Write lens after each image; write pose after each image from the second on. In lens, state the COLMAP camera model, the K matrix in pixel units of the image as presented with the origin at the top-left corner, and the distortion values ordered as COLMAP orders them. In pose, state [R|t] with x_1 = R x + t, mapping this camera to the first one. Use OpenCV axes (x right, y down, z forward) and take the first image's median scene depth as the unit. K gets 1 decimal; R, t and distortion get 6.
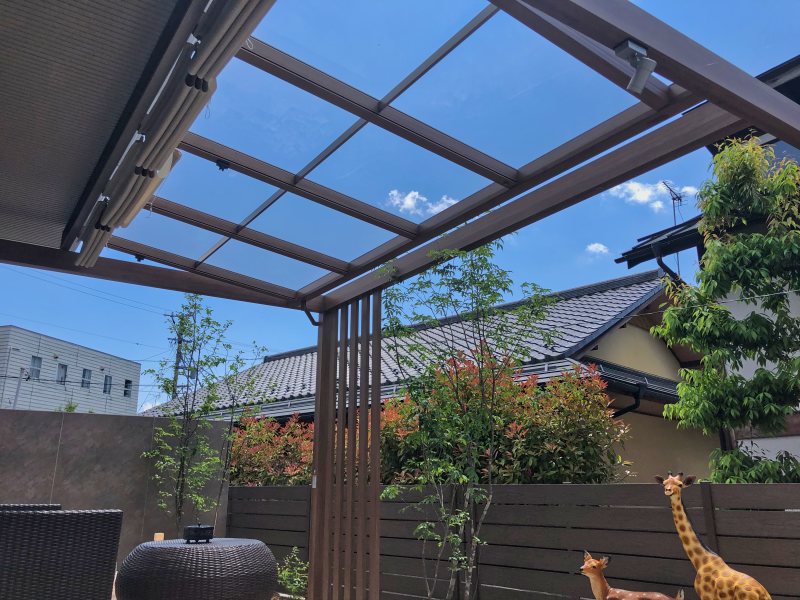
lens RADIAL K [[655.6, 0, 397.4], [0, 655.6, 300.7], [0, 0, 1]] dist [0.027906, -0.023569]
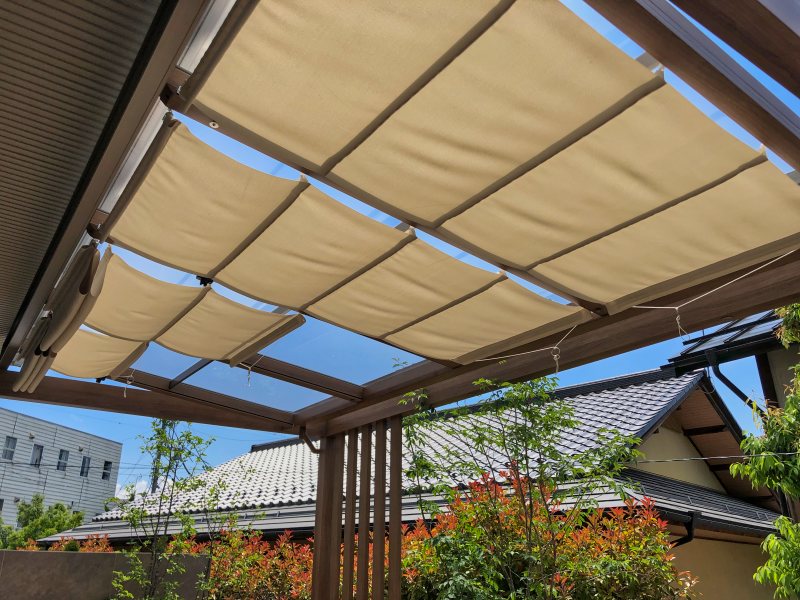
lens RADIAL K [[655.6, 0, 397.4], [0, 655.6, 300.7], [0, 0, 1]] dist [0.027906, -0.023569]
pose [[0.999864, 0.010868, 0.012409, -0.029592], [-0.009429, 0.993812, -0.110671, -0.051260], [-0.013535, 0.110539, 0.993780, 0.135856]]
